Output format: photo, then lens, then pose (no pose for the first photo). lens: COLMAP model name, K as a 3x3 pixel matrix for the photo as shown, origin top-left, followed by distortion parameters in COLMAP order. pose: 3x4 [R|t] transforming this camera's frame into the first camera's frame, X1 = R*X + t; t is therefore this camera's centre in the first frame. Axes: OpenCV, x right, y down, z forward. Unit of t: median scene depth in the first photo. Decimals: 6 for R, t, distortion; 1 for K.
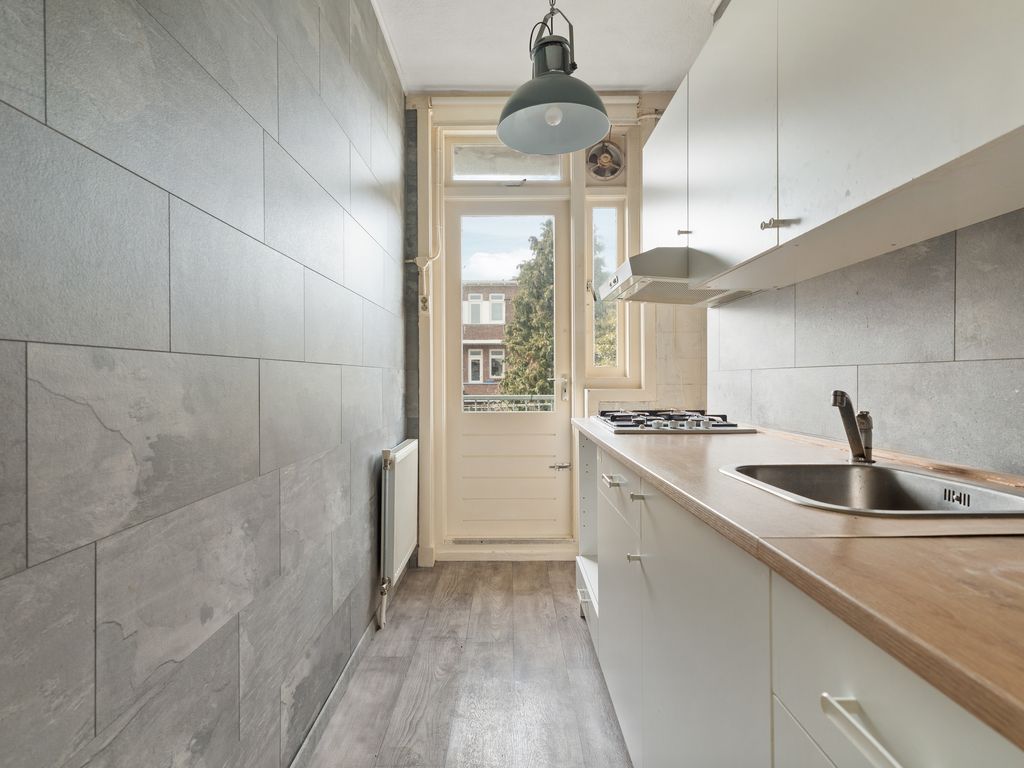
lens RADIAL K [[522.8, 0, 513.9], [0, 522.8, 380.5], [0, 0, 1]] dist [0.003171, 0.001356]
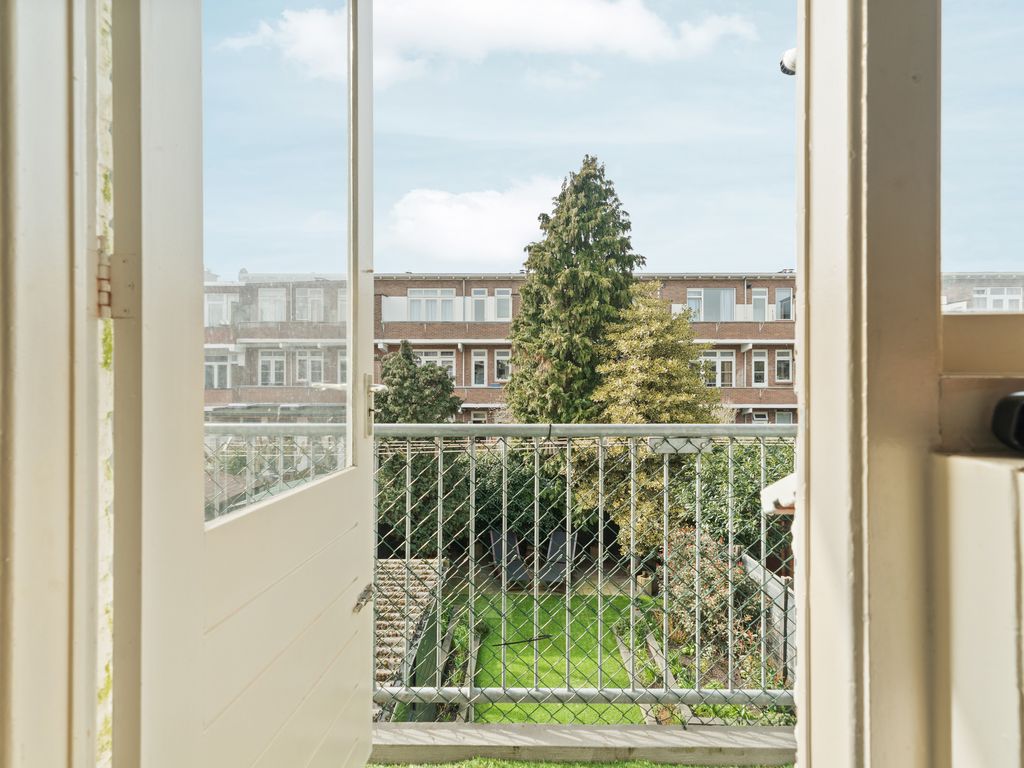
lens RADIAL K [[522.8, 0, 513.9], [0, 522.8, 380.5], [0, 0, 1]] dist [0.003171, 0.001356]
pose [[0.999849, 0.002966, -0.017100, 0.003367], [-0.003073, 0.999976, -0.006288, -0.001001], [0.017081, 0.006339, 0.999834, 0.159878]]
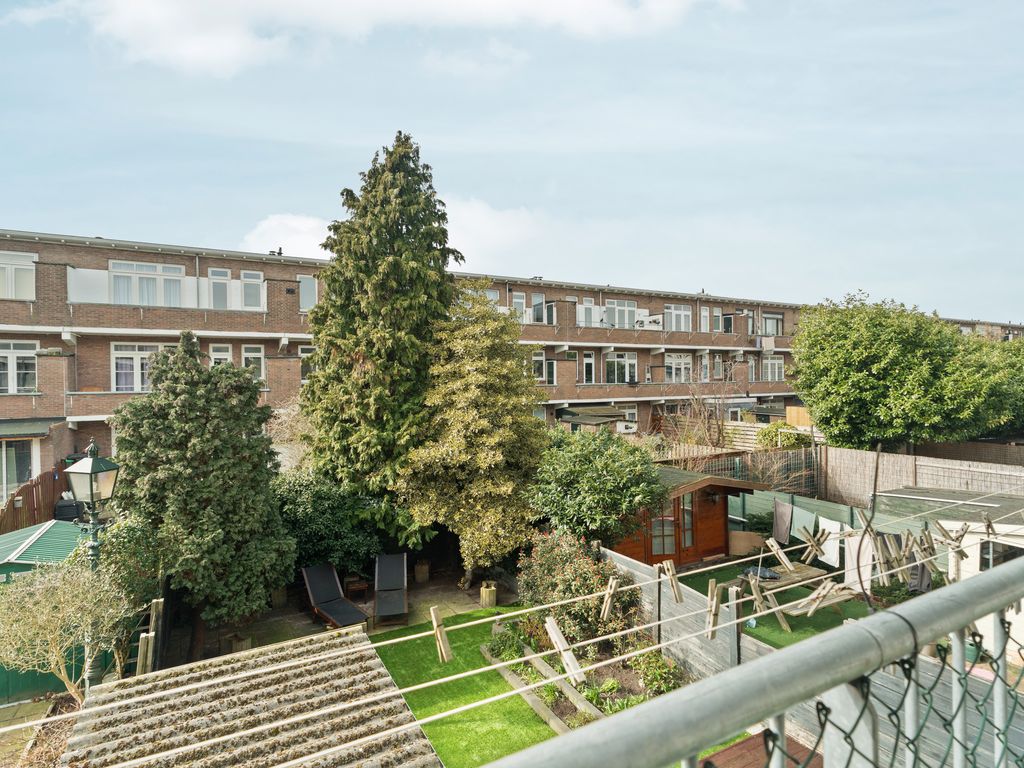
lens RADIAL K [[536.4, 0, 508.9], [0, 536.4, 383.6], [0, 0, 1]] dist [0.003629, 0.000409]
pose [[0.879512, -0.011562, 0.475736, -0.127036], [0.010159, 0.999933, 0.005520, -0.007601], [-0.475768, -0.000022, 0.879571, 0.241807]]
